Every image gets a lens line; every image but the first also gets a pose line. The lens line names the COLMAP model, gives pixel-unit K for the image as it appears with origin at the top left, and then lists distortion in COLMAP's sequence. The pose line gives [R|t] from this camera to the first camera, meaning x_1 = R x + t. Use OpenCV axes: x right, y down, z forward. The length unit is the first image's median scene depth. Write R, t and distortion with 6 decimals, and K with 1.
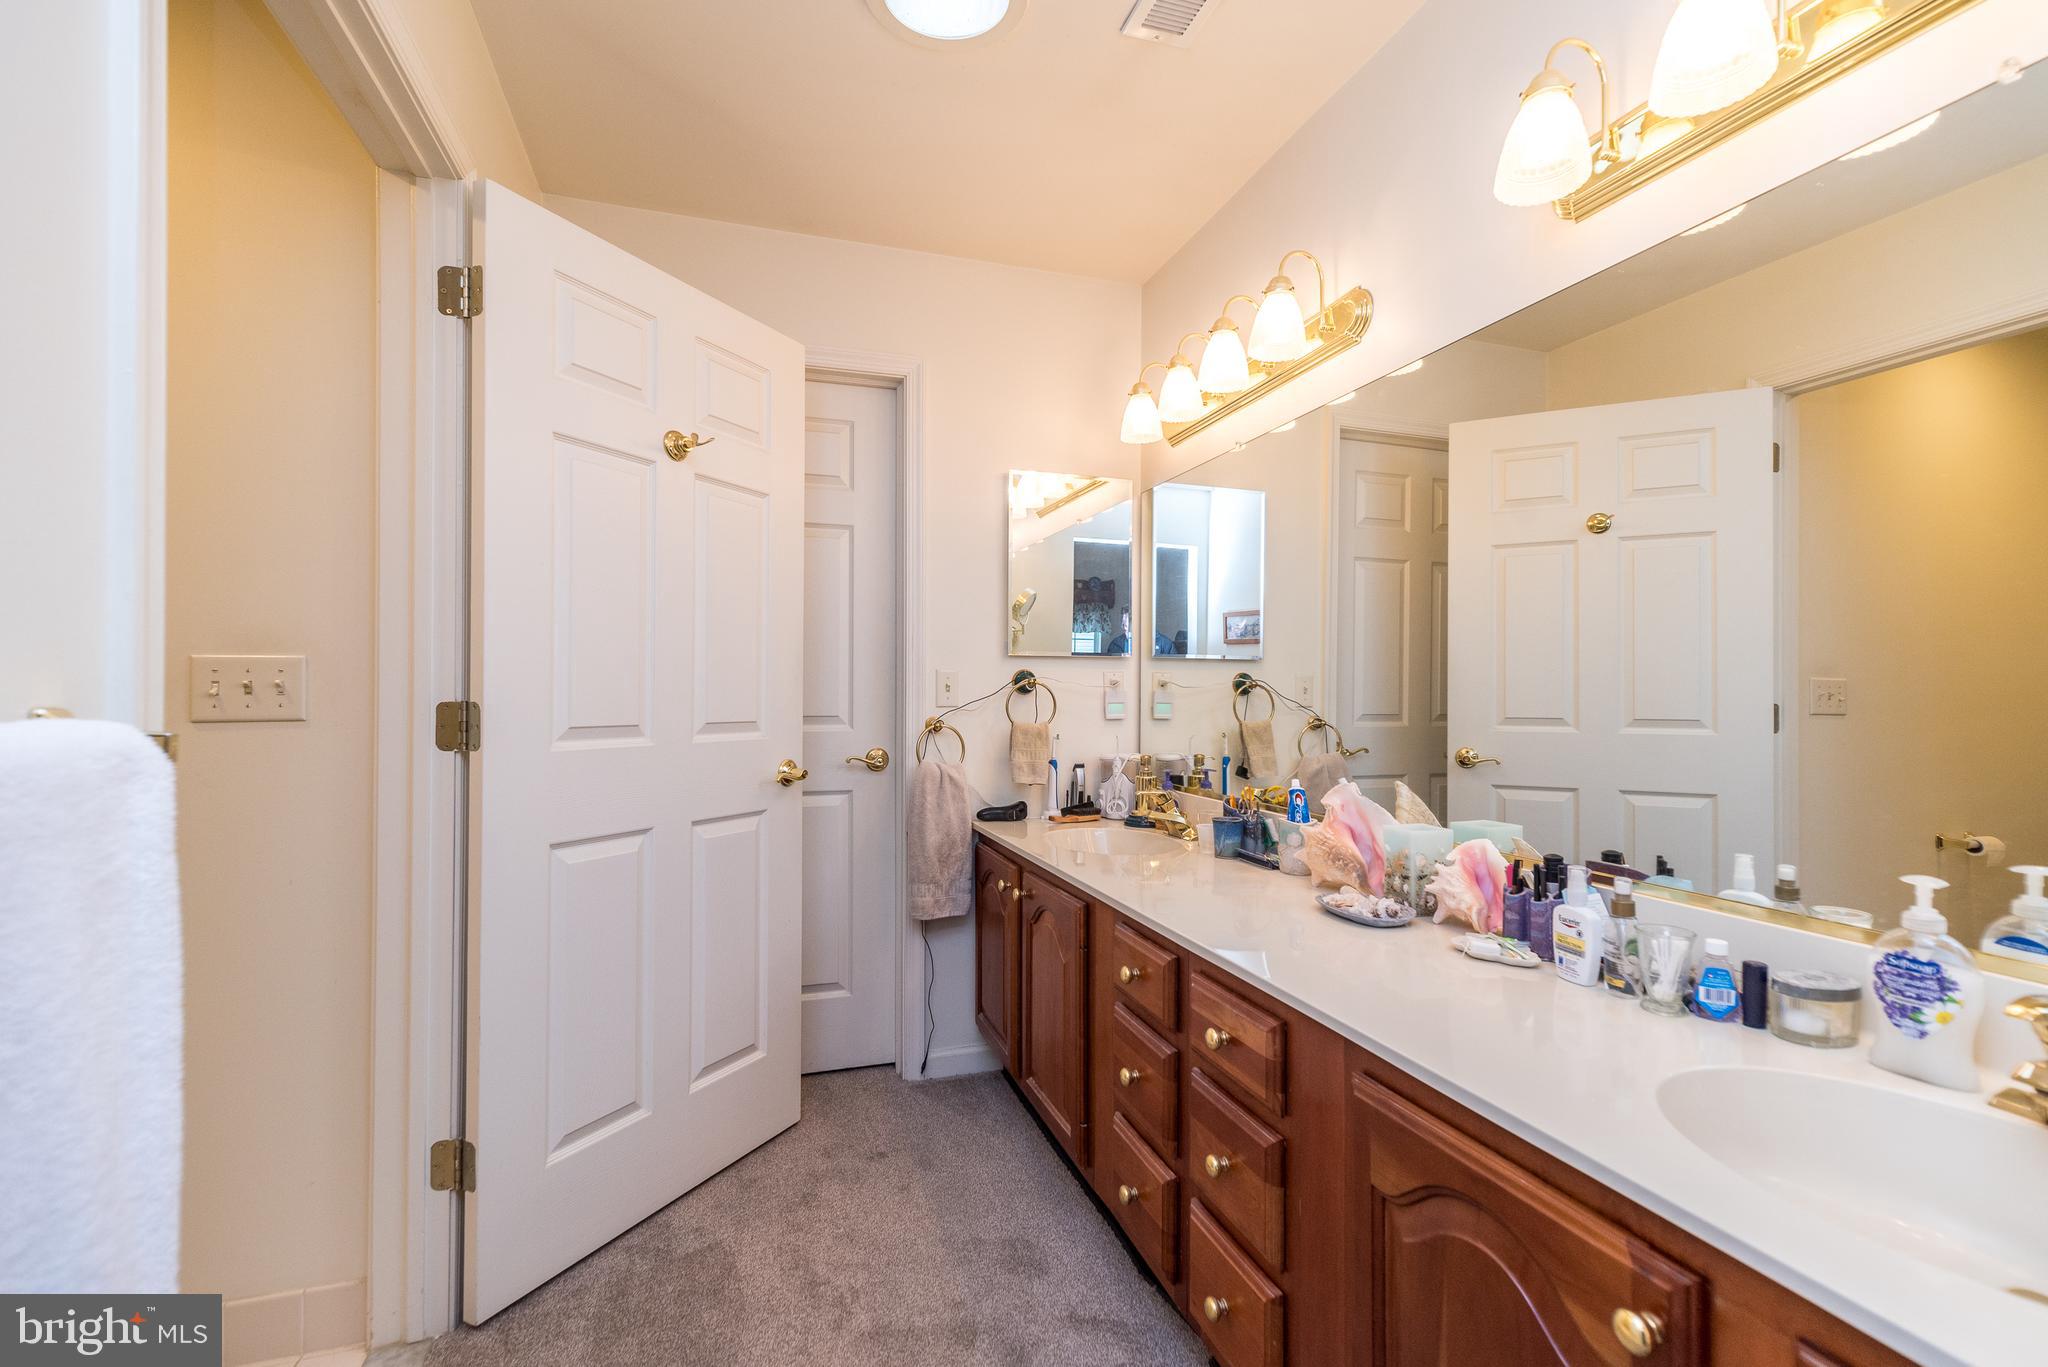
lens RADIAL K [[899.6, 0, 1029.0], [0, 899.6, 684.5], [0, 0, 1]] dist [0.006703, 0.000362]
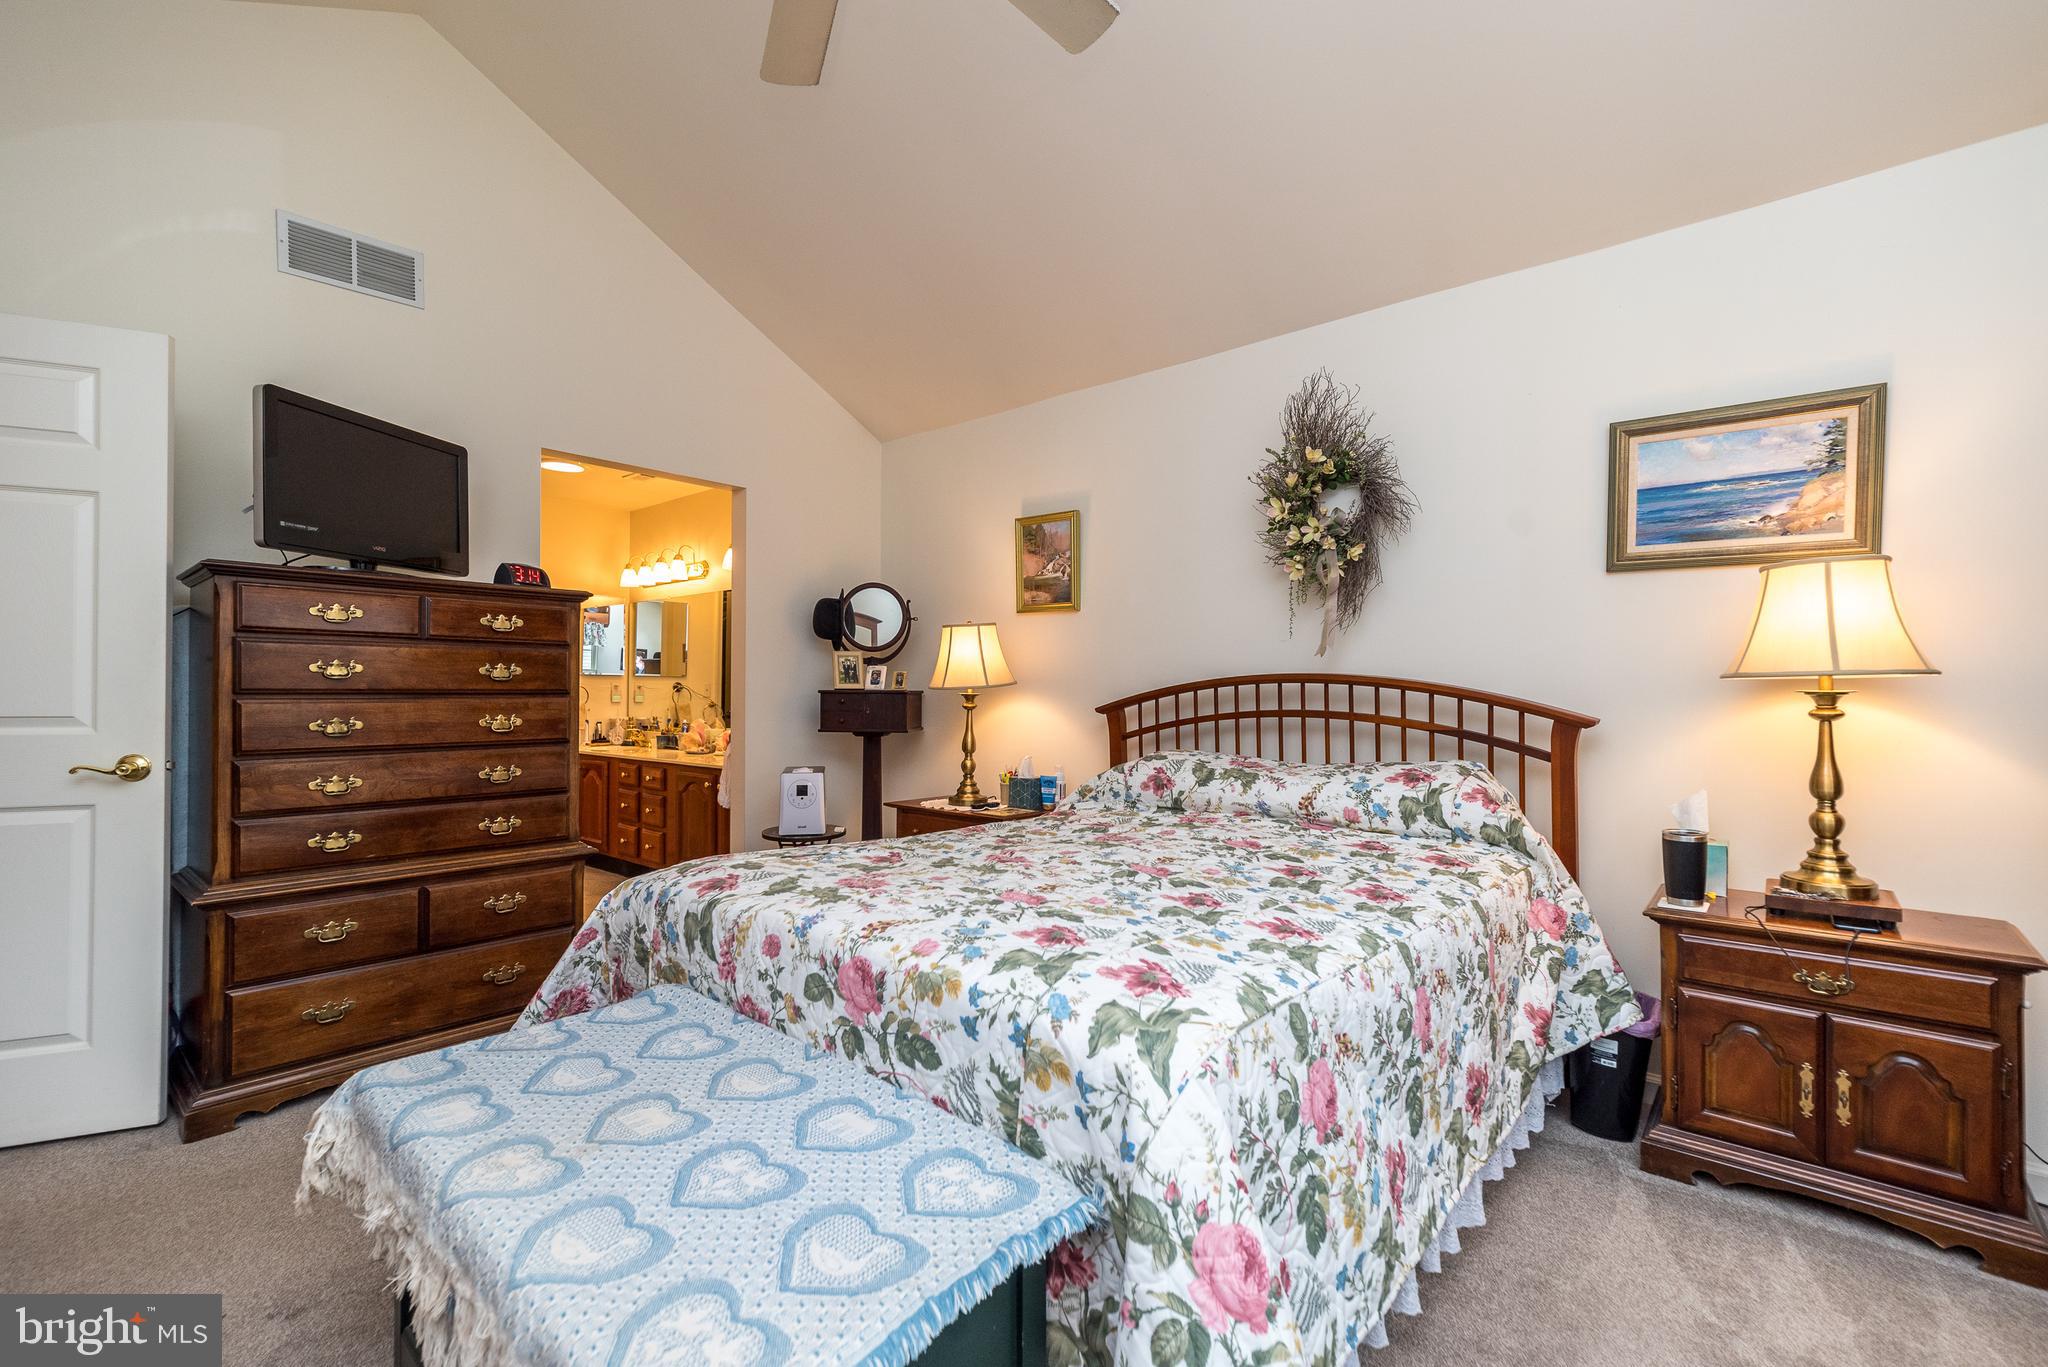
lens RADIAL K [[899.6, 0, 1029.0], [0, 899.6, 684.5], [0, 0, 1]] dist [0.006703, 0.000362]
pose [[0.858417, 0.006835, 0.512907, -0.193761], [-0.006089, 0.999977, -0.003135, -0.006368], [-0.512916, -0.000432, 0.858438, -1.625978]]
